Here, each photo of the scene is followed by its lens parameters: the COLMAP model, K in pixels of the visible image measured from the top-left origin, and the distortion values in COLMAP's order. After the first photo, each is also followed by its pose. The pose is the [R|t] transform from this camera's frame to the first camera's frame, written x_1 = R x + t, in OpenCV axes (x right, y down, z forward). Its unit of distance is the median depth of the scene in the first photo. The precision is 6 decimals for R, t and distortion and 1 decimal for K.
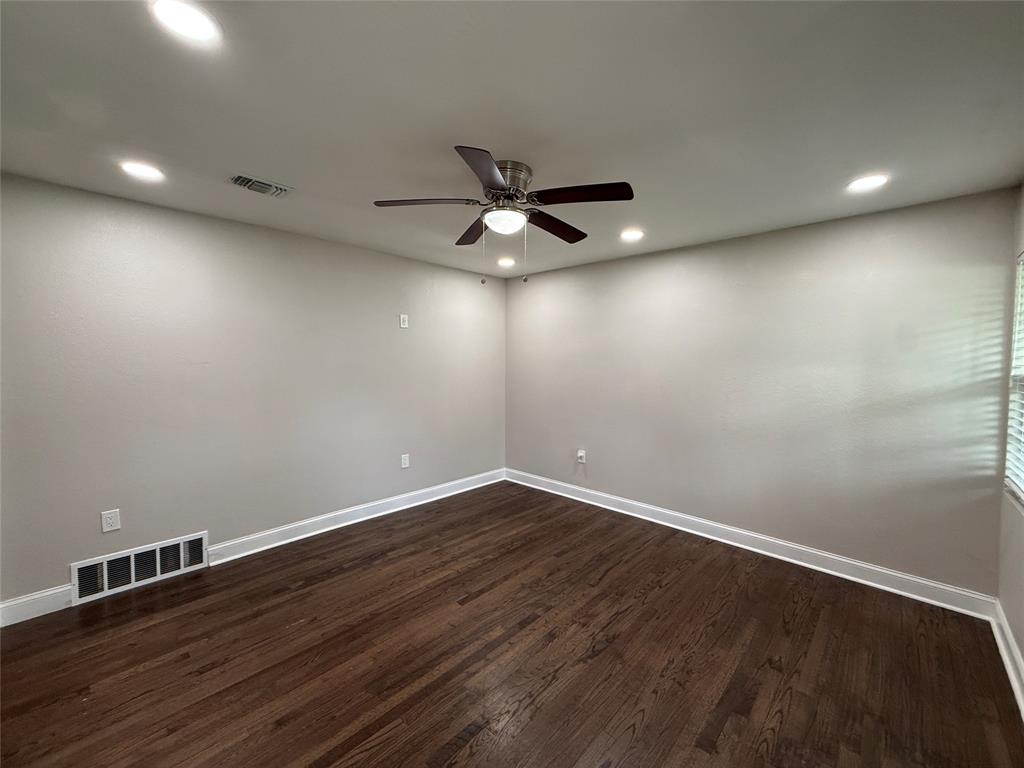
lens RADIAL K [[408.9, 0, 510.9], [0, 408.9, 392.7], [0, 0, 1]] dist [0.000120, 0.000341]
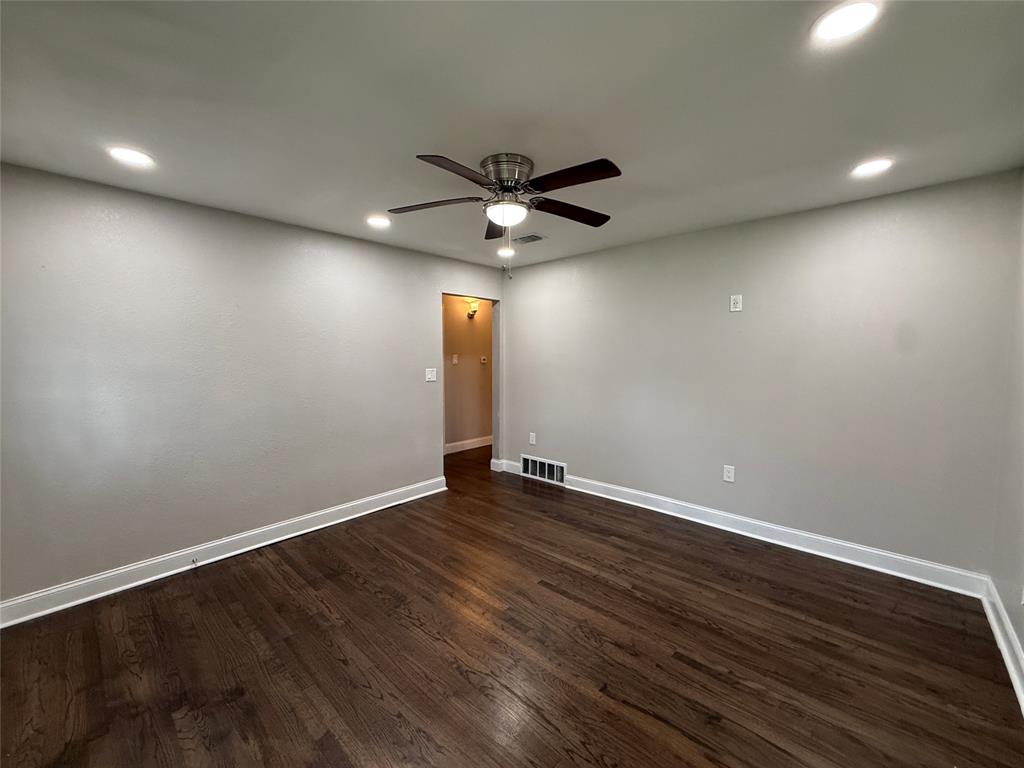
lens RADIAL K [[408.9, 0, 511.7], [0, 408.9, 391.1], [0, 0, 1]] dist [0.000120, 0.000341]
pose [[0.013649, 0.087910, -0.996035, 0.765972], [-0.074539, 0.993446, 0.086660, -0.051764], [0.997125, 0.073061, 0.020112, 0.753840]]
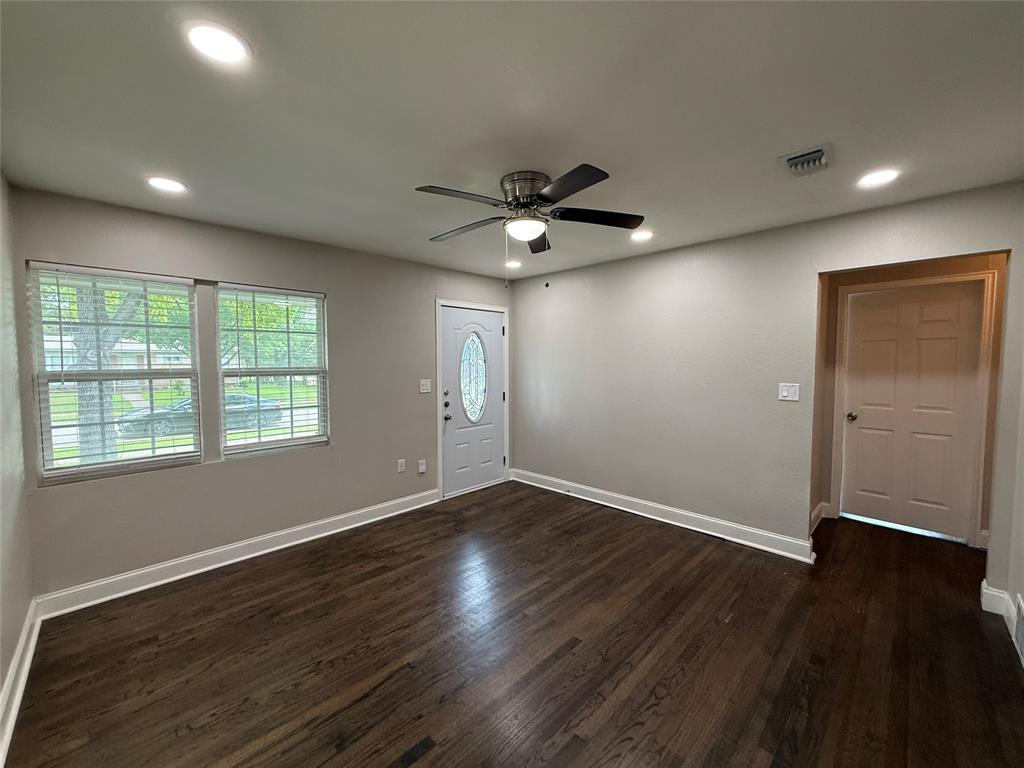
lens RADIAL K [[408.9, 0, 511.9], [0, 408.9, 379.1], [0, 0, 1]] dist [0.000120, 0.000341]
pose [[-0.999778, -0.003291, 0.020819, -0.000637], [-0.000752, 0.992674, 0.120822, -0.123937], [-0.021065, 0.120780, -0.992456, 1.565987]]
